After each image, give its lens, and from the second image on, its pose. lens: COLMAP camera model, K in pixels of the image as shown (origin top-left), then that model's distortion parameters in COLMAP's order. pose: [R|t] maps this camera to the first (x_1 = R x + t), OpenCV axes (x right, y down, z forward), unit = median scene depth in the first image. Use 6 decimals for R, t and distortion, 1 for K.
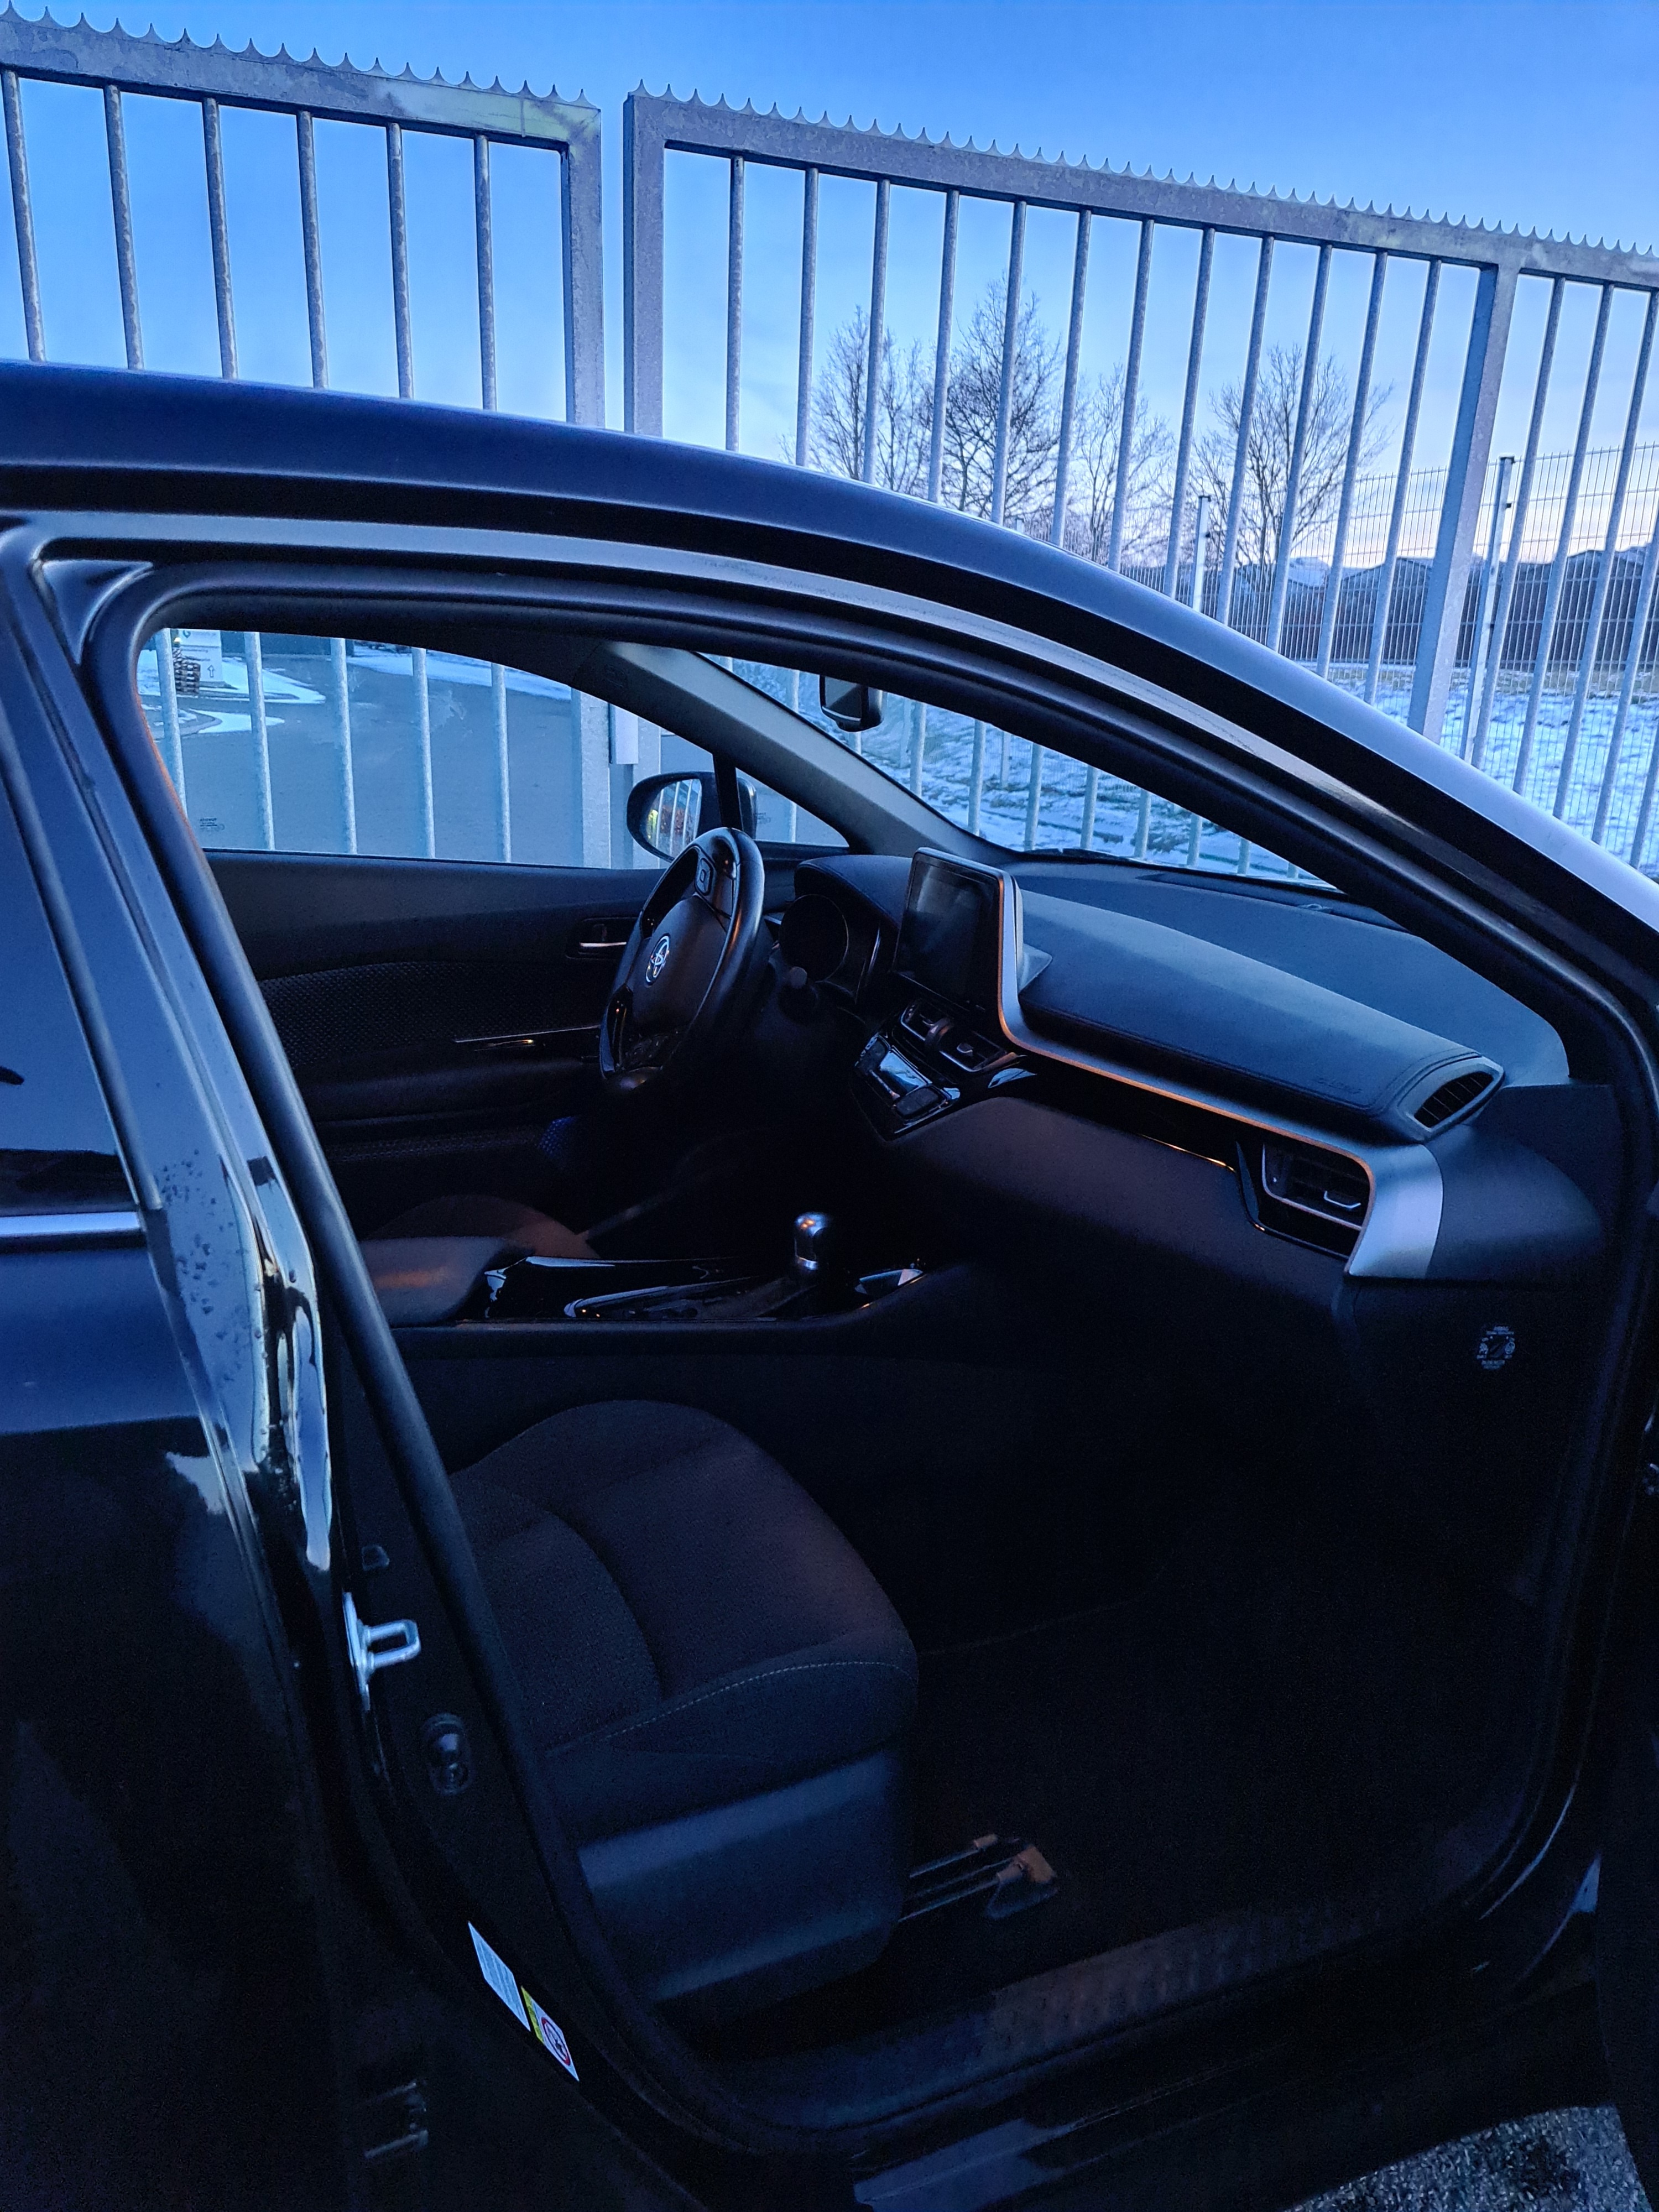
lens RADIAL K [[1595.5, 0, 804.2], [0, 1595.5, 1103.8], [0, 0, 1]] dist [0.077666, -0.064507]
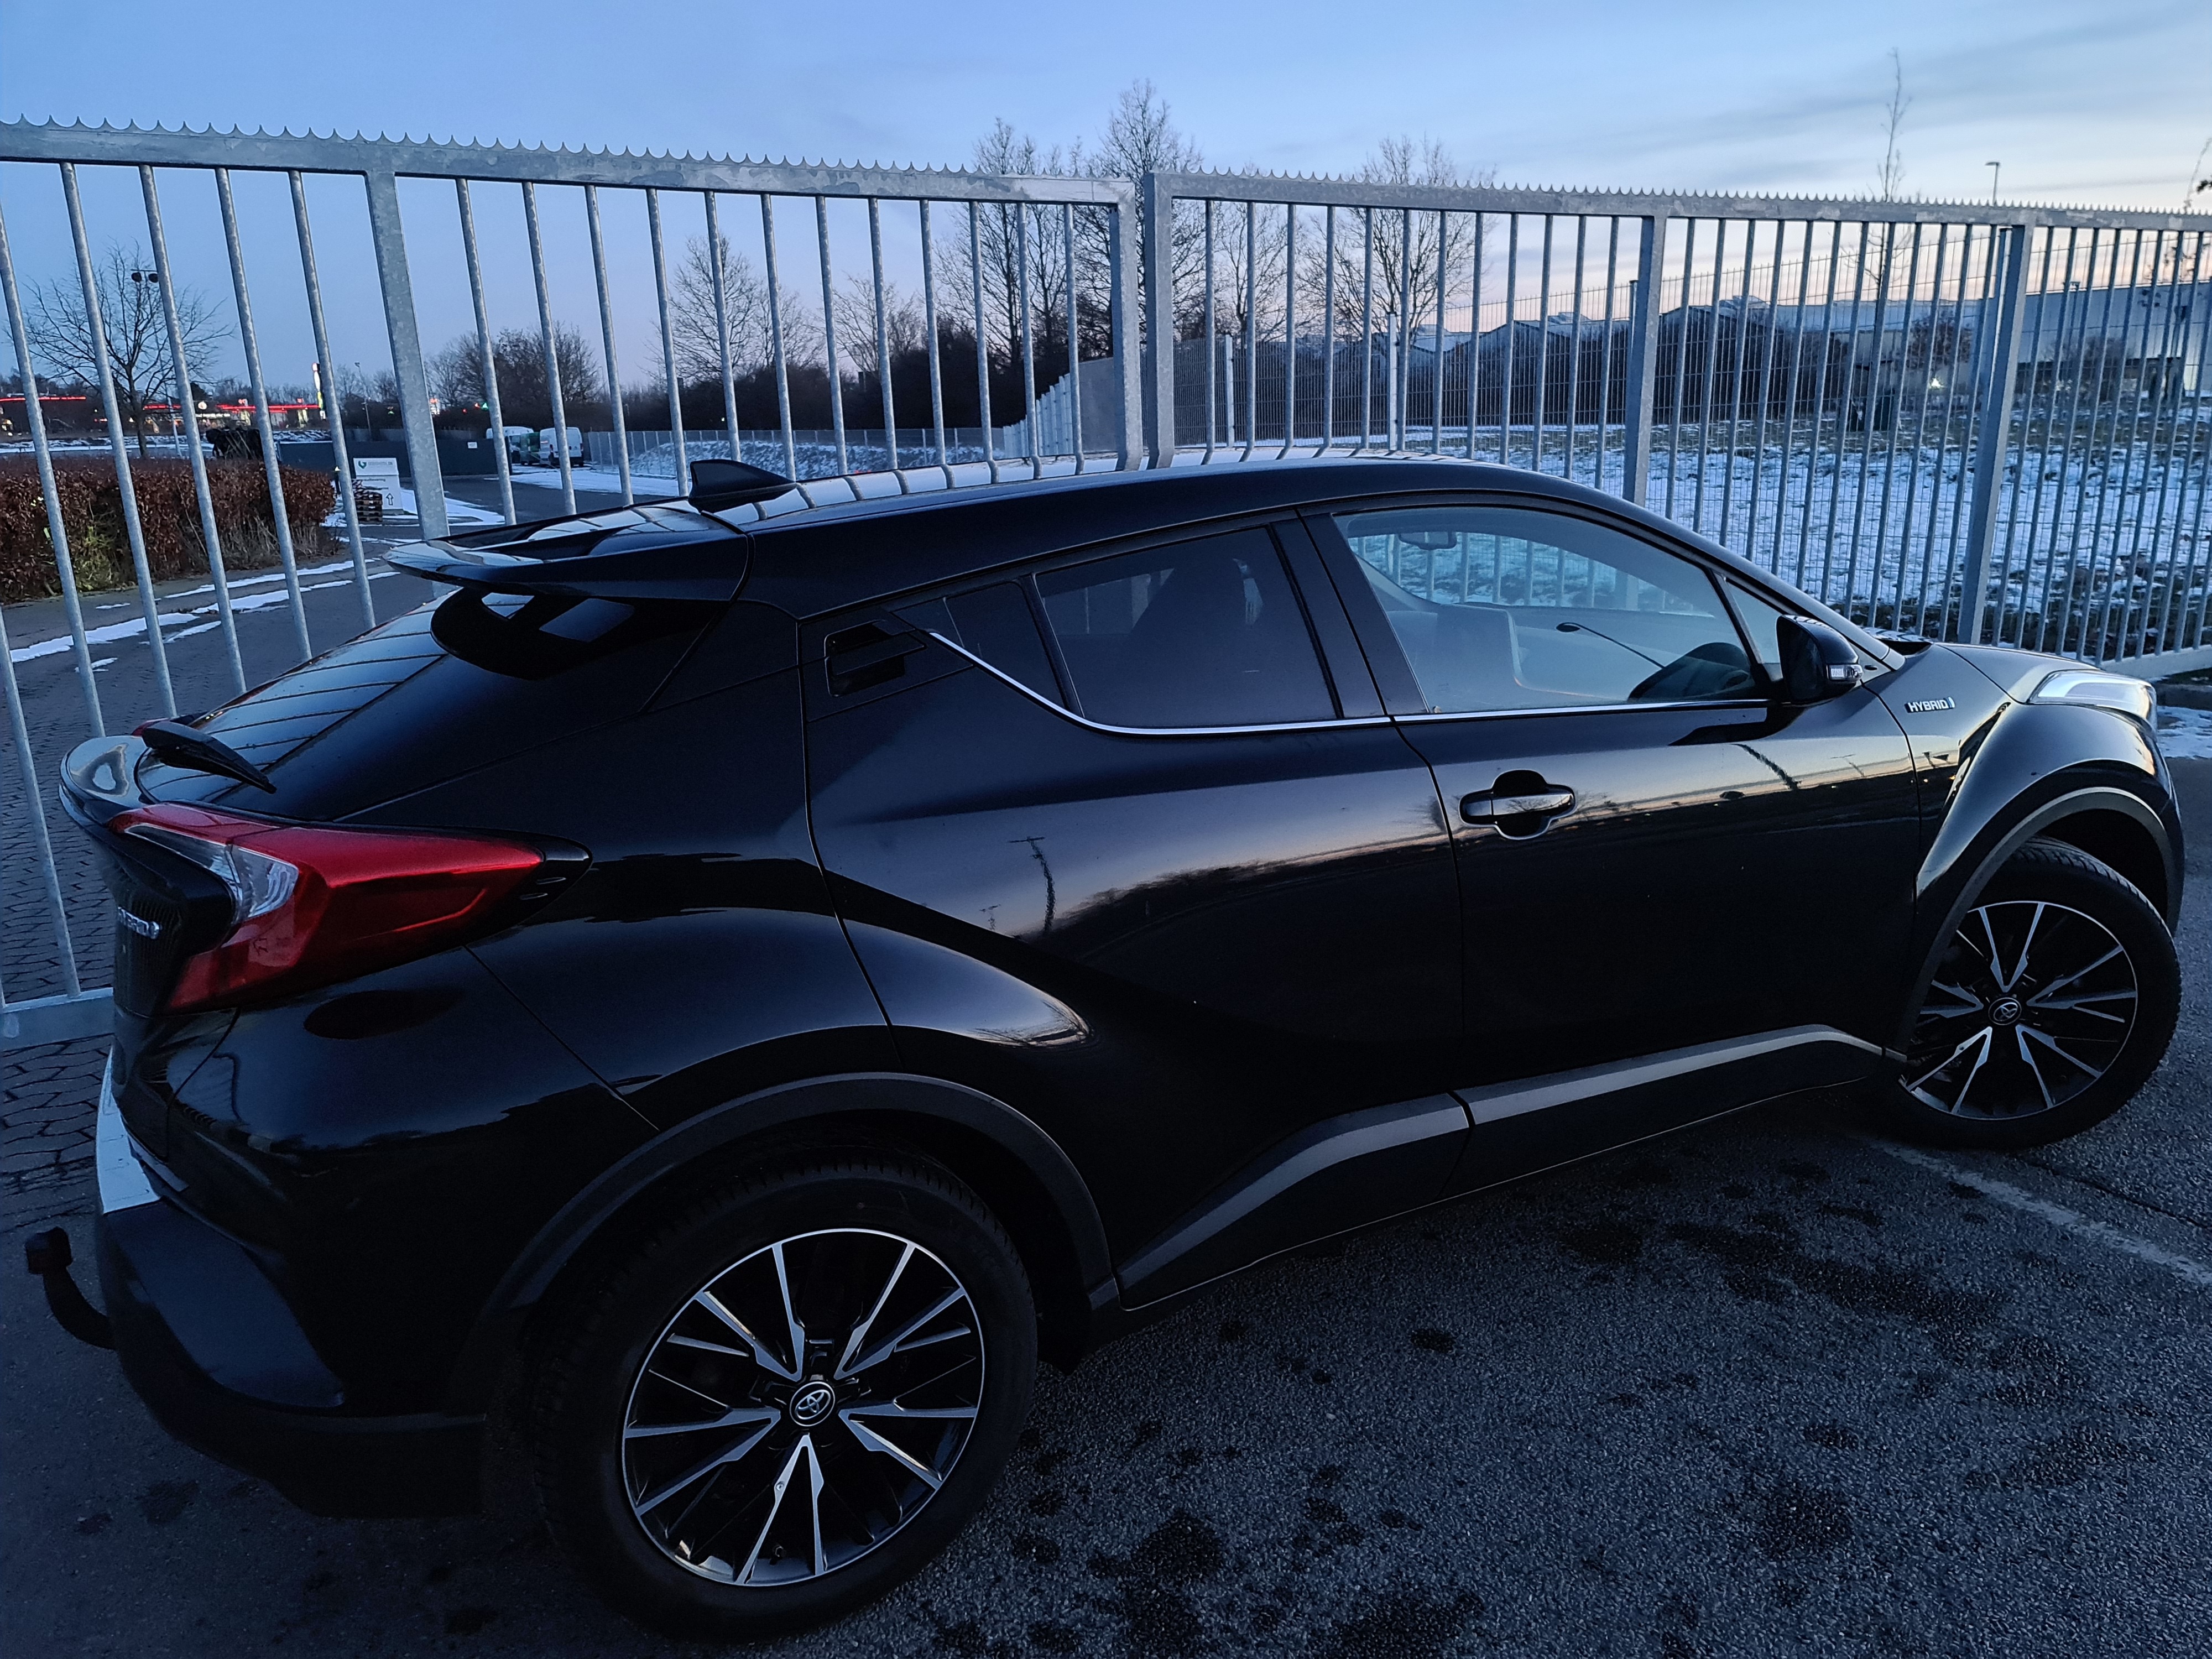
lens RADIAL K [[1595.5, 0, 1106.0], [0, 1595.5, 829.5], [0, 0, 1]] dist [0.077666, -0.064507]
pose [[0.993048, -0.083626, 0.082842, -0.258929], [0.086170, 0.995898, -0.027613, 0.061722], [-0.080193, 0.034559, 0.996180, -0.455575]]
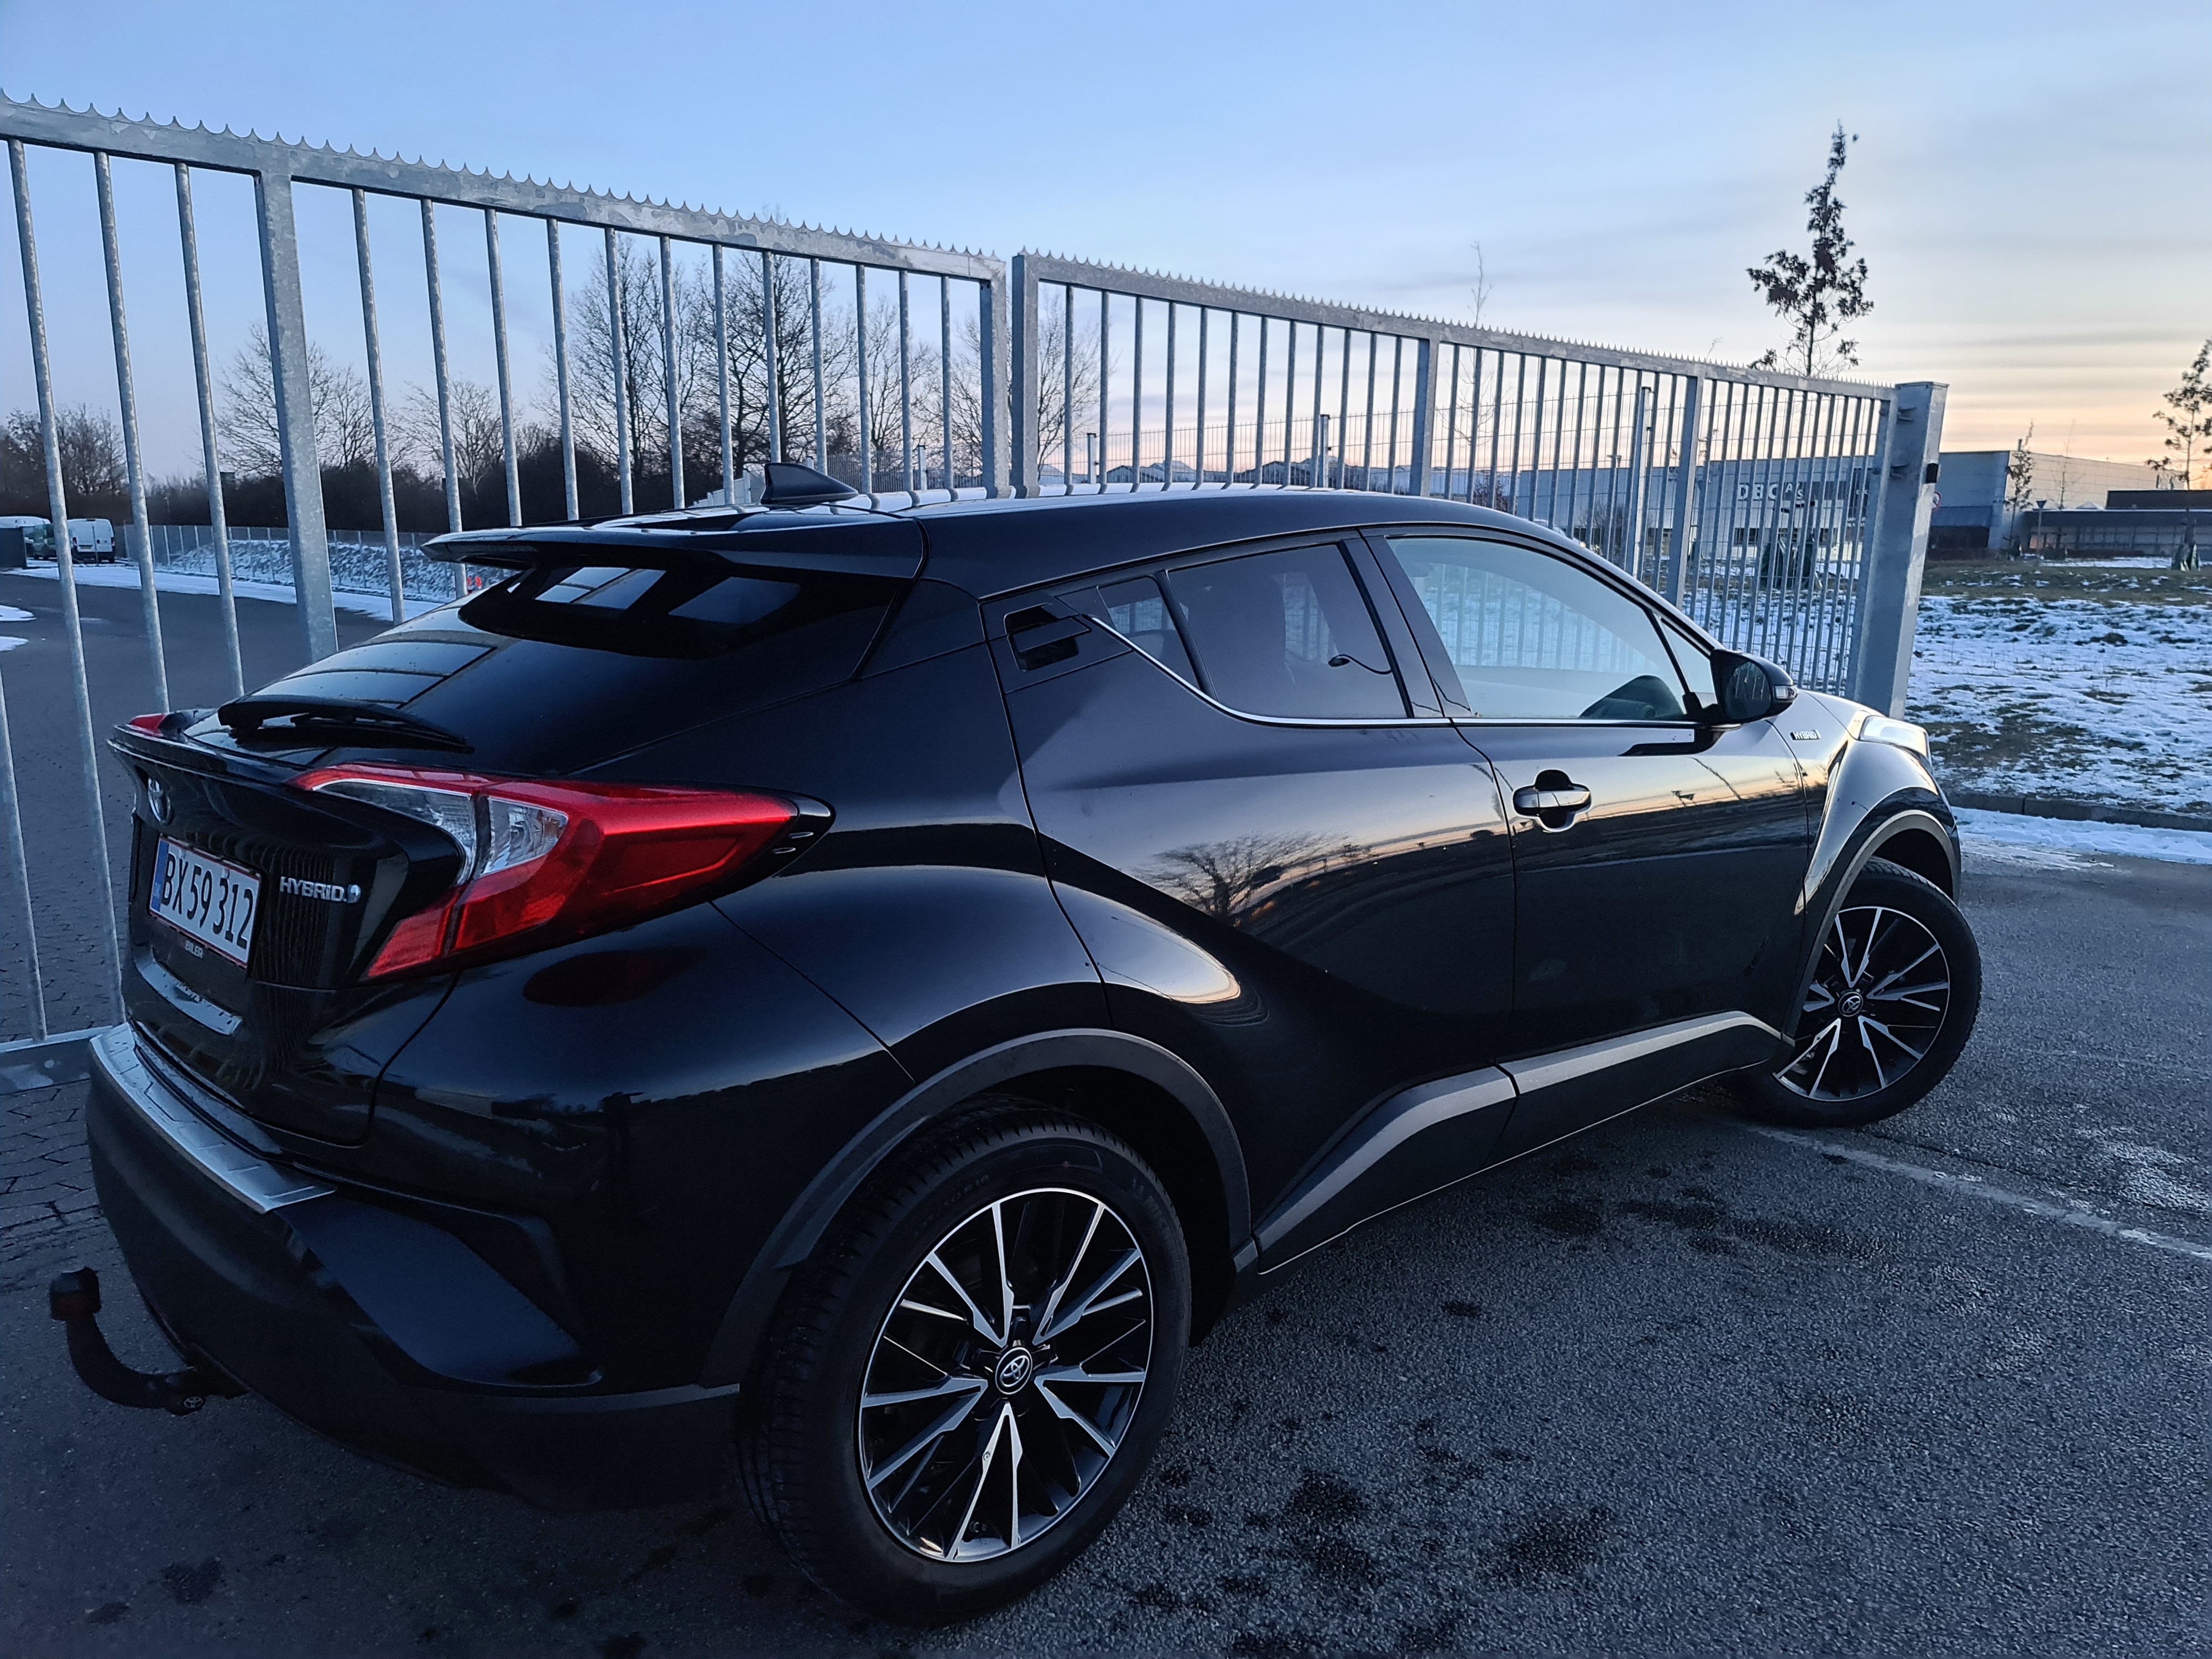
lens RADIAL K [[1607.0, 0, 1111.7], [0, 1607.0, 839.0], [0, 0, 1]] dist [0.081149, -0.082552]
pose [[0.941528, -0.079636, 0.327389, -0.480272], [0.110106, 0.991042, -0.075583, 0.101596], [-0.318437, 0.107211, 0.941862, -0.442672]]
